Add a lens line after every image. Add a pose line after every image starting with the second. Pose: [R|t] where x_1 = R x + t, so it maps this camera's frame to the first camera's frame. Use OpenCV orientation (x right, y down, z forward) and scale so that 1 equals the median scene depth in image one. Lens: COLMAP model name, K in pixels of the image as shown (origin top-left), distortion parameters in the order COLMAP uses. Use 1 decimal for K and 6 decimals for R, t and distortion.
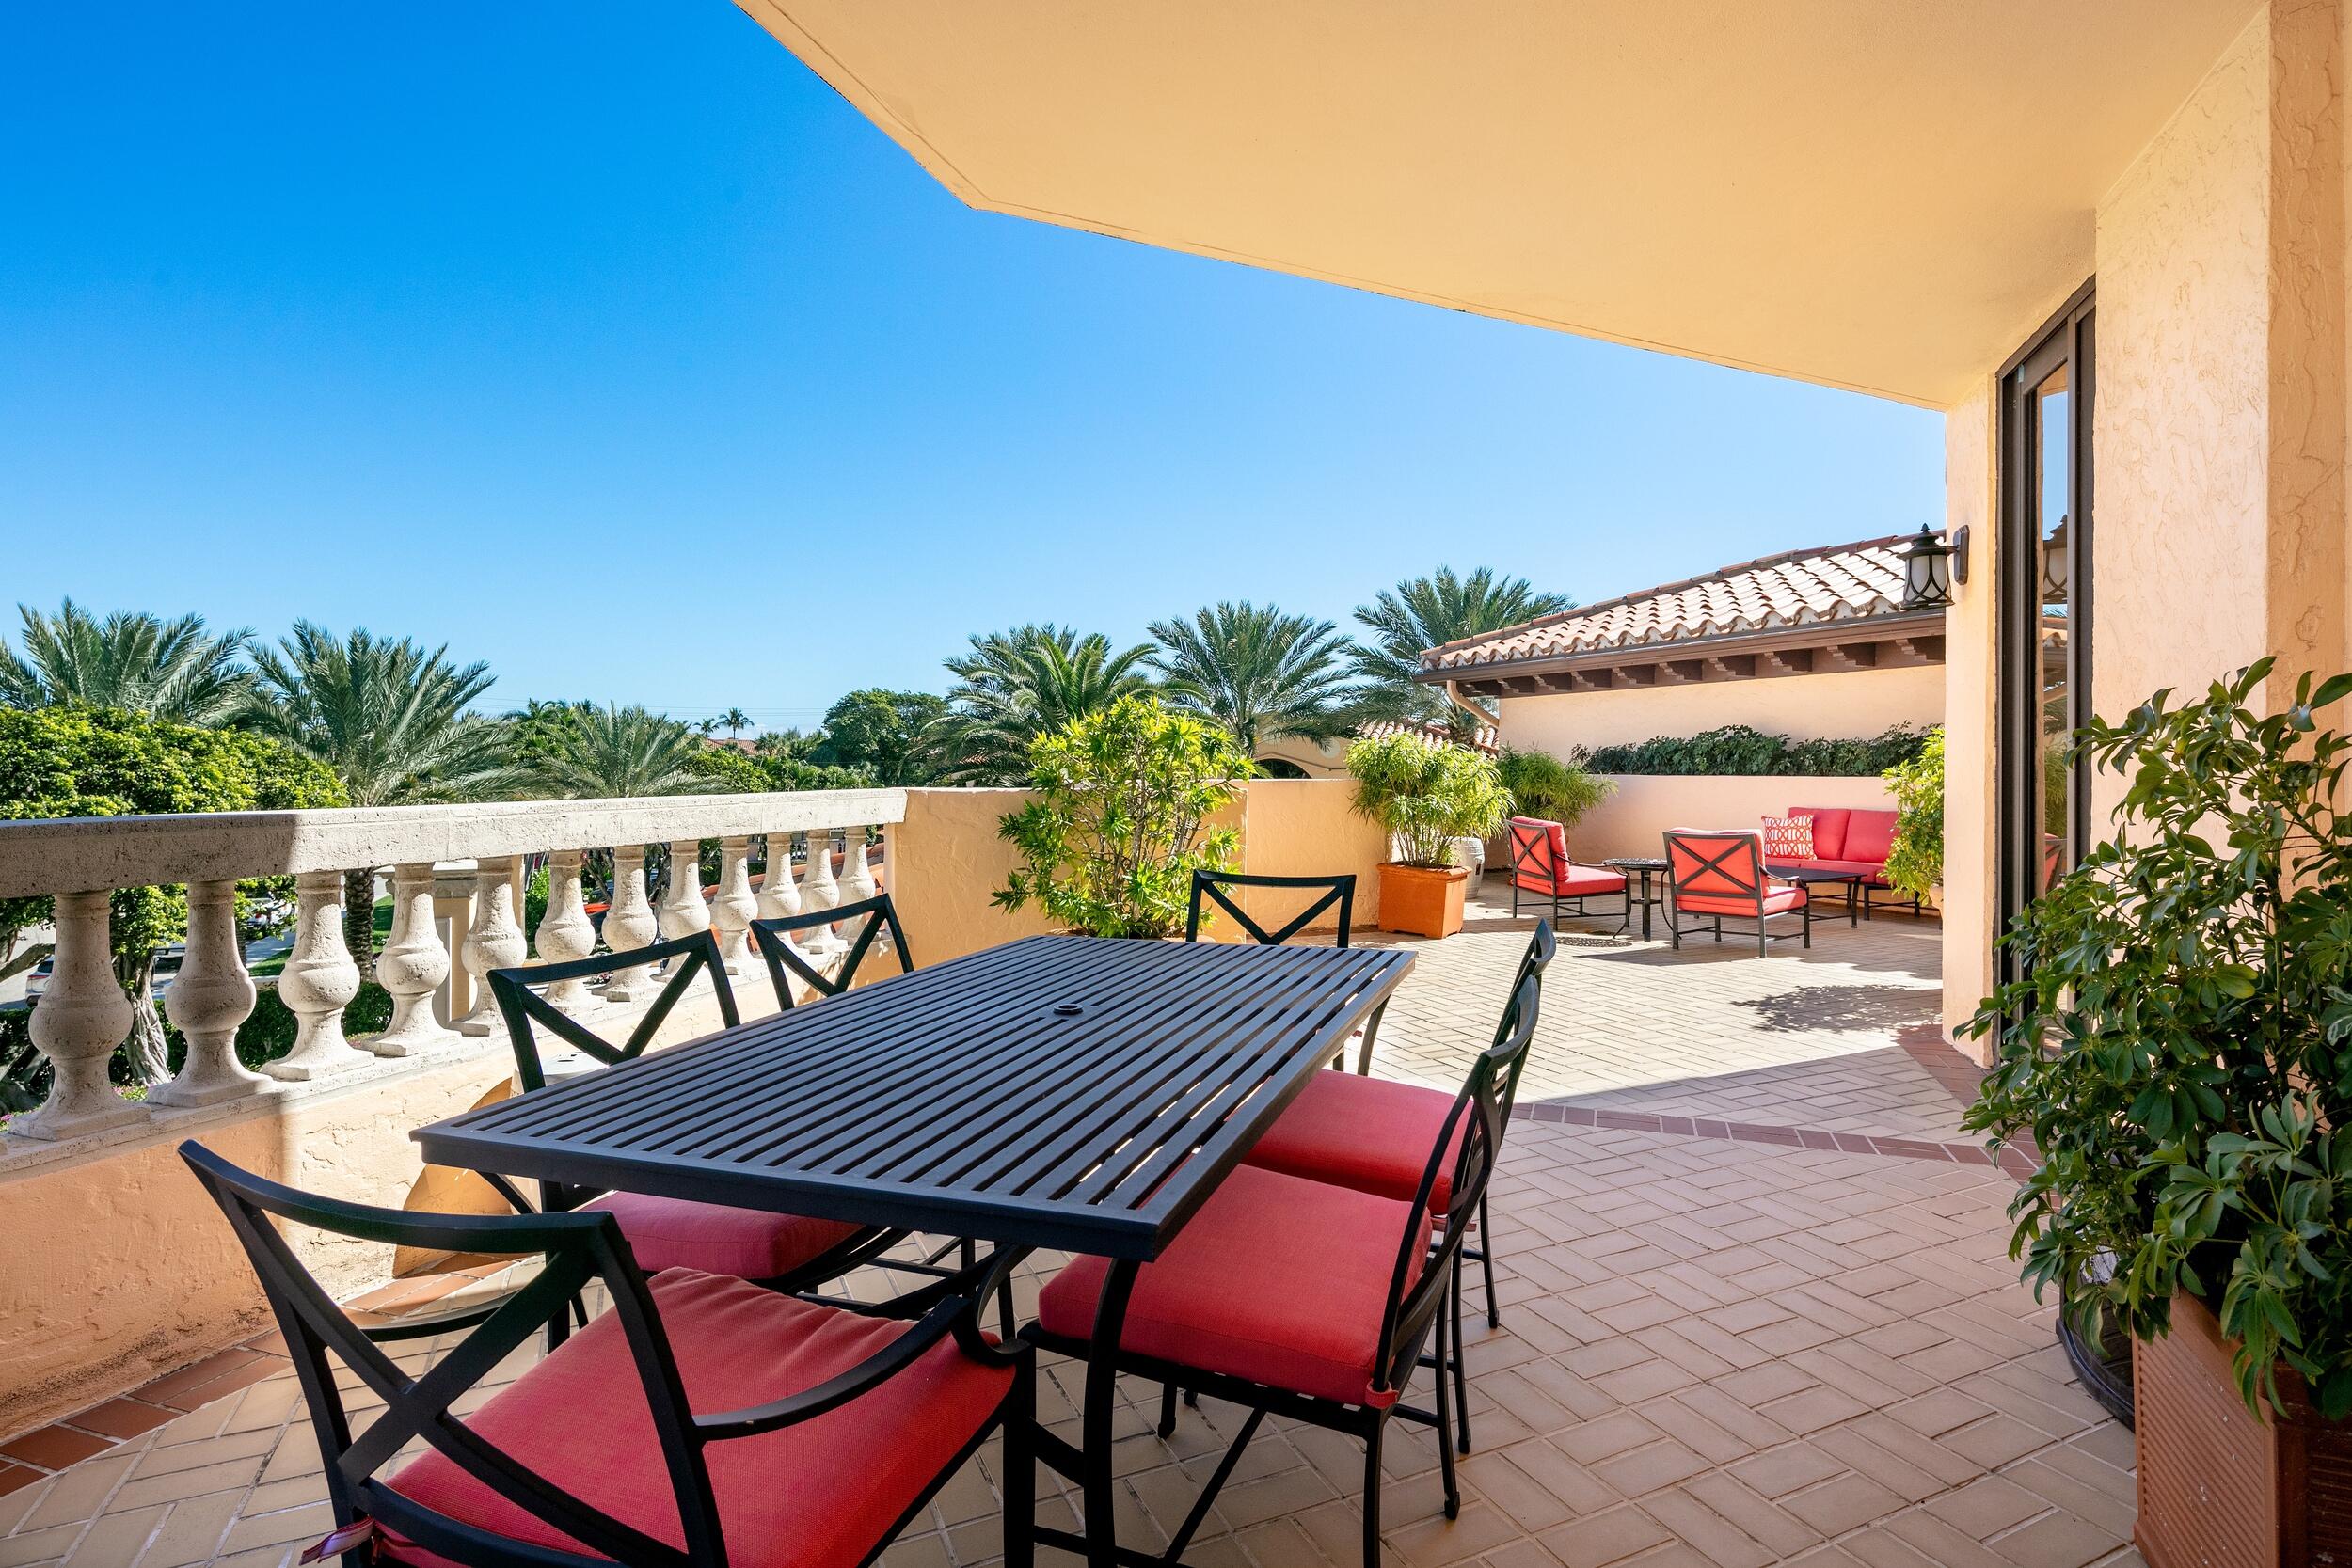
lens RADIAL K [[1151.1, 0, 1164.6], [0, 1151.1, 769.2], [0, 0, 1]] dist [0.005110, 0.000083]
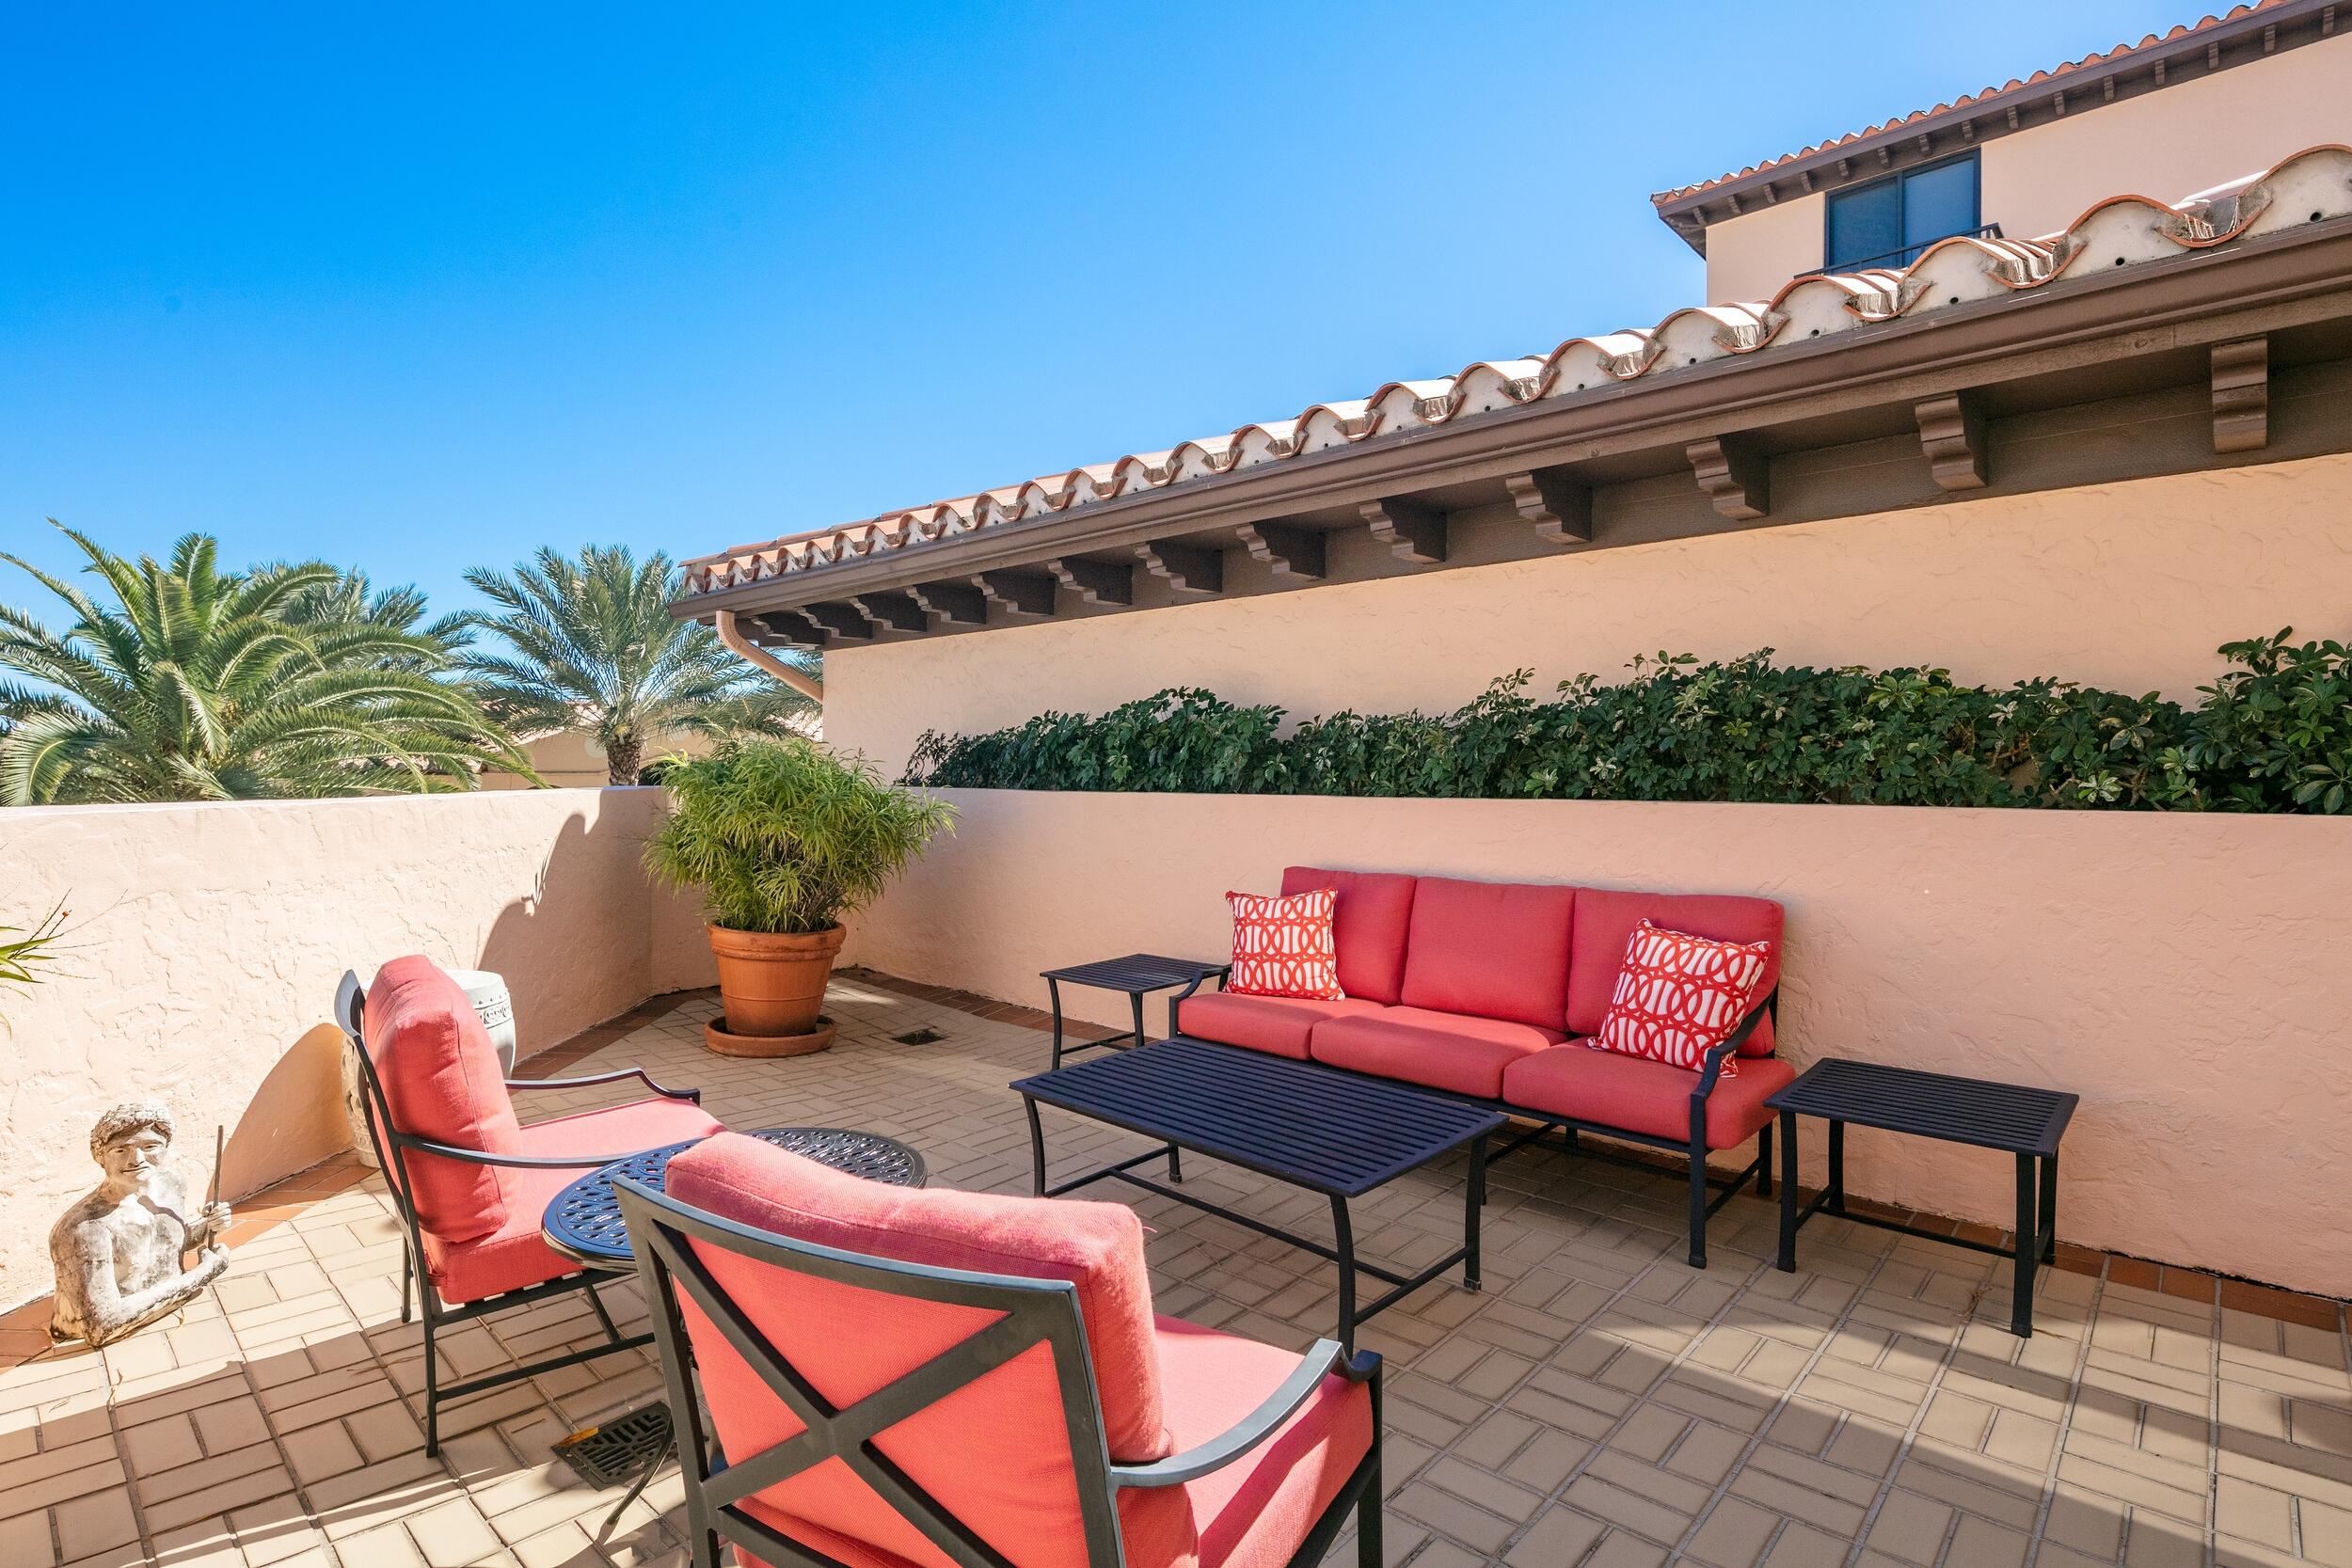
lens RADIAL K [[1151.1, 0, 1169.9], [0, 1151.1, 774.1], [0, 0, 1]] dist [0.005110, 0.000083]
pose [[0.919993, 0.001820, 0.391931, 0.315069], [-0.002064, 0.999998, 0.000202, -0.002157], [-0.391930, -0.000995, 0.919994, 0.586343]]
